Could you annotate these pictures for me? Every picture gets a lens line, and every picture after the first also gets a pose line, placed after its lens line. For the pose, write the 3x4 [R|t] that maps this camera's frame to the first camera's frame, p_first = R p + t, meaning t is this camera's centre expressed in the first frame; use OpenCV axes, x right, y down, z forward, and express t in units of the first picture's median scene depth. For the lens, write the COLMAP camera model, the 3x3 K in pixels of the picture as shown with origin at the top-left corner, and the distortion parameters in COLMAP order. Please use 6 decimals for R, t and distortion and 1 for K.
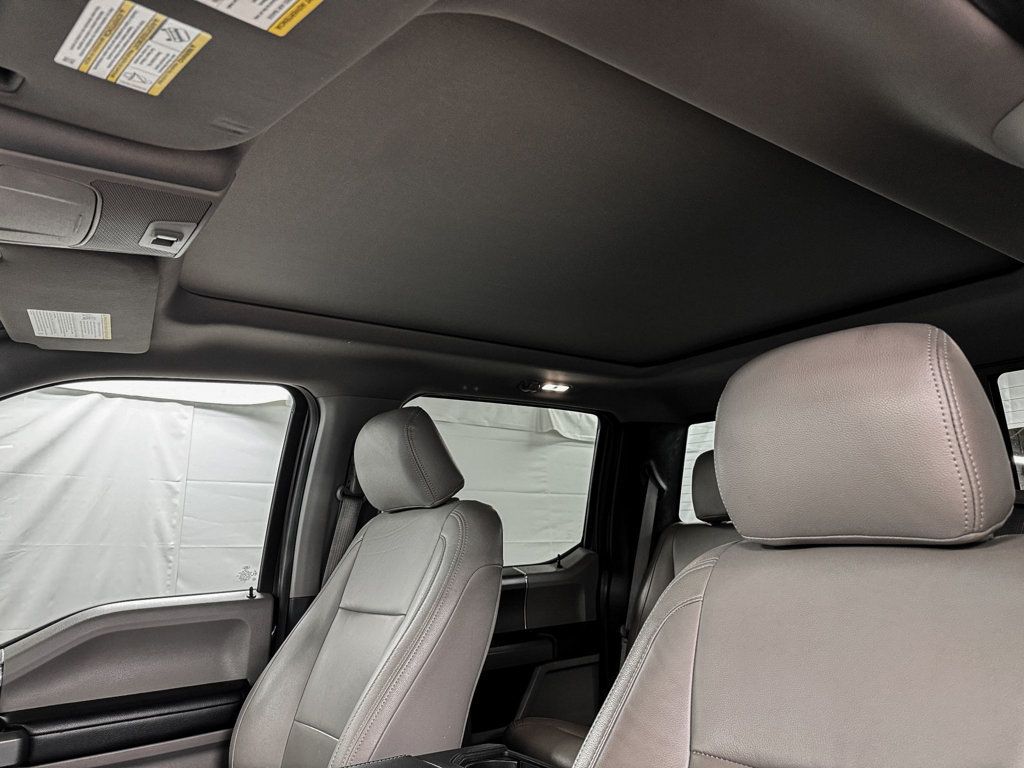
lens RADIAL K [[712.0, 0, 512.0], [0, 712.0, 384.0], [0, 0, 1]] dist [0.047110, -0.042688]
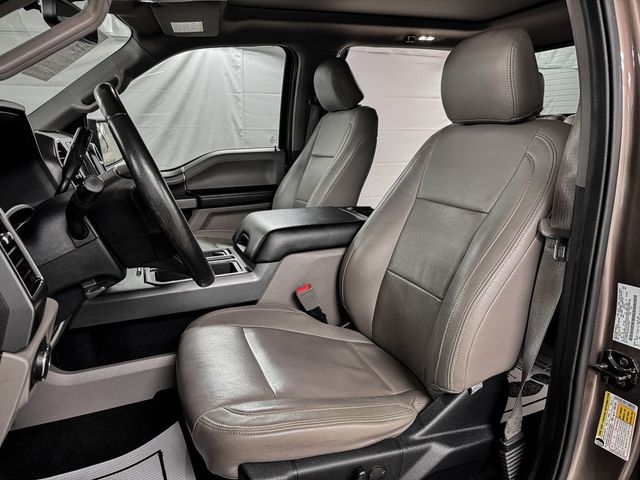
lens RADIAL K [[445.0, 0, 320.0], [0, 445.0, 240.0], [0, 0, 1]] dist [0.047110, -0.042688]
pose [[0.965116, 0.074834, -0.250901, 0.145418], [0.044105, 0.898122, 0.437530, -0.054889], [0.258082, -0.433333, 0.863491, -0.294216]]
